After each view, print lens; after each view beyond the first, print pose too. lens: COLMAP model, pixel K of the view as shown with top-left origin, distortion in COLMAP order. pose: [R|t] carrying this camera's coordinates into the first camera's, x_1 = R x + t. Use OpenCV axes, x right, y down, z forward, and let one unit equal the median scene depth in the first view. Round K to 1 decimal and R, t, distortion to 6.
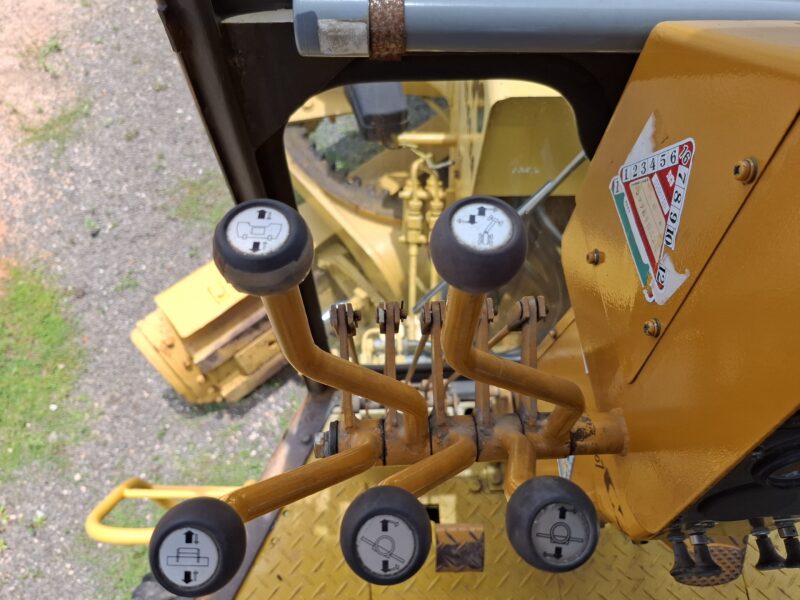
lens RADIAL K [[570.2, 0, 400.0], [0, 570.2, 300.0], [0, 0, 1]] dist [0.043643, -0.041879]
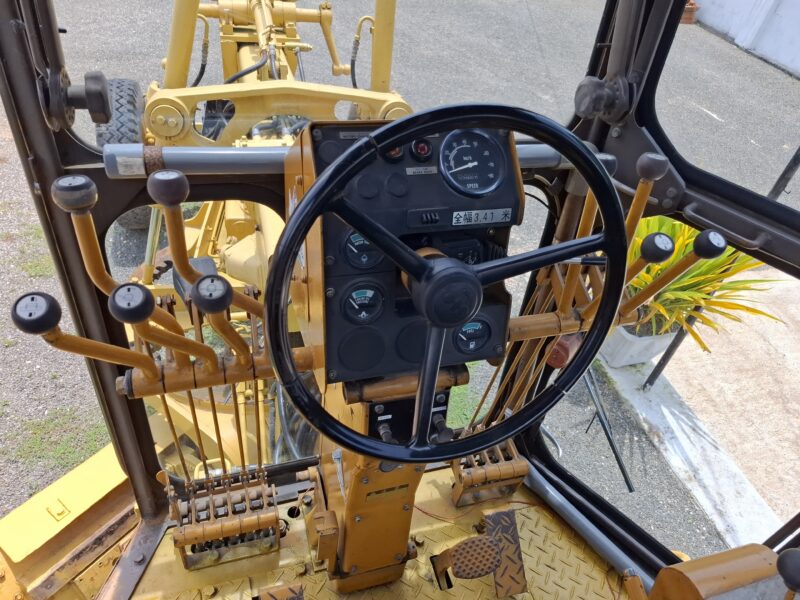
lens RADIAL K [[570.2, 0, 400.0], [0, 570.2, 300.0], [0, 0, 1]] dist [0.043643, -0.041879]
pose [[0.966950, -0.099890, 0.234585, 0.102037], [0.192198, 0.890127, -0.413200, 0.339053], [-0.167535, 0.444631, 0.879907, -0.252170]]
